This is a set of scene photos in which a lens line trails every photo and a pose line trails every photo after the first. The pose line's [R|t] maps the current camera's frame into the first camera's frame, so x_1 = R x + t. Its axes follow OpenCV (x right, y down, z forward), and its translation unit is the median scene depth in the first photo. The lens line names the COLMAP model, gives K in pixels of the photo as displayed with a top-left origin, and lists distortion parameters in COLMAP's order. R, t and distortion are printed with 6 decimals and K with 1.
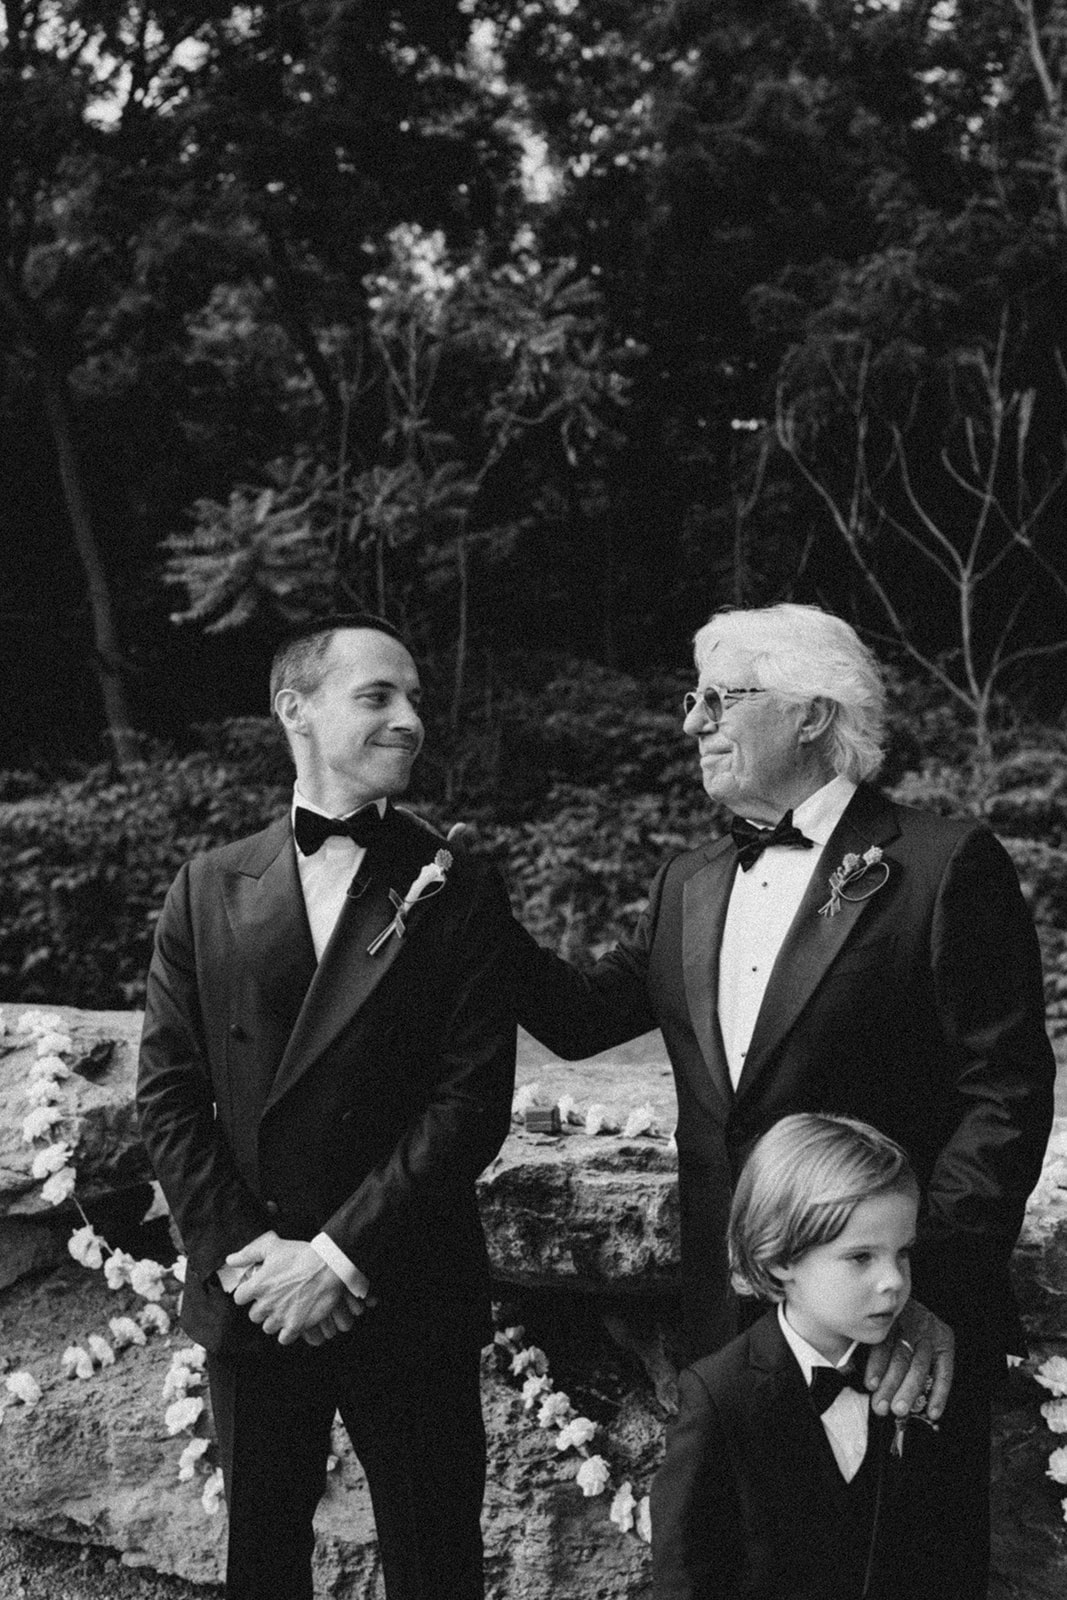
lens RADIAL K [[1626.2, 0, 533.5], [0, 1626.2, 800.0], [0, 0, 1]] dist [0.142809, 0.000861]
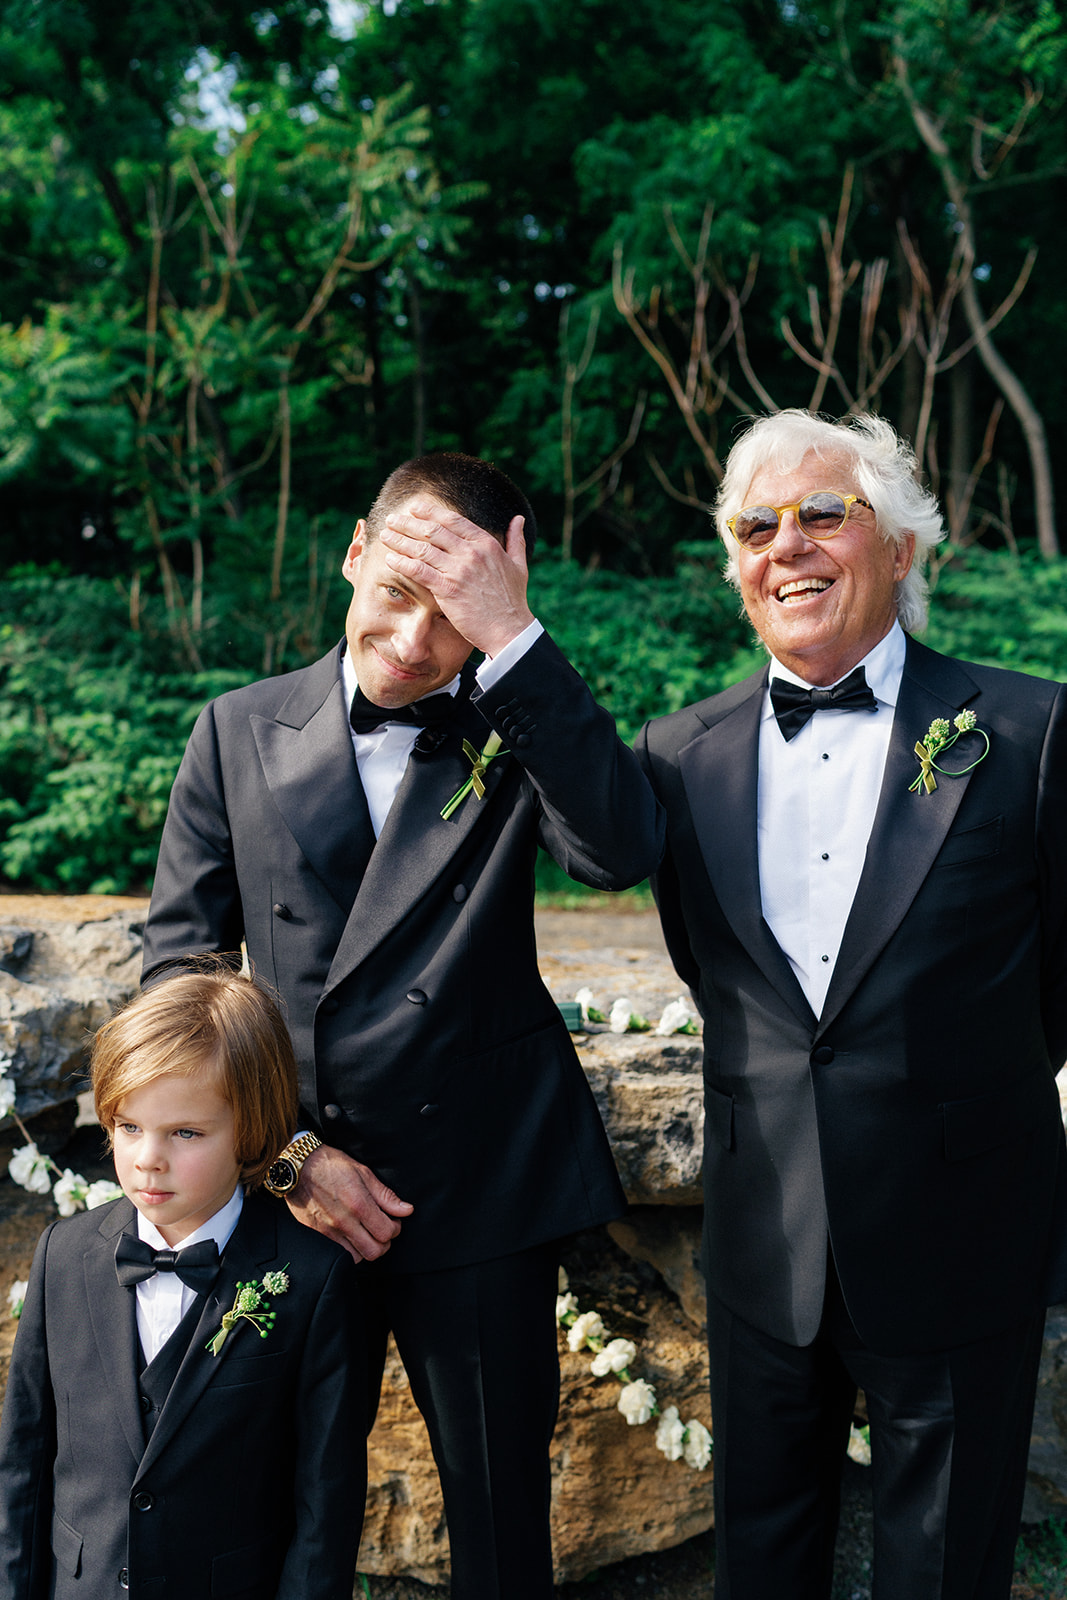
lens RADIAL K [[1618.6, 0, 533.1], [0, 1618.6, 771.1], [0, 0, 1]] dist [0.094954, -0.002677]
pose [[0.988431, 0.004569, 0.151603, -0.153897], [-0.013298, 0.998307, 0.056617, 0.010646], [-0.151088, -0.057978, 0.986819, 0.137421]]
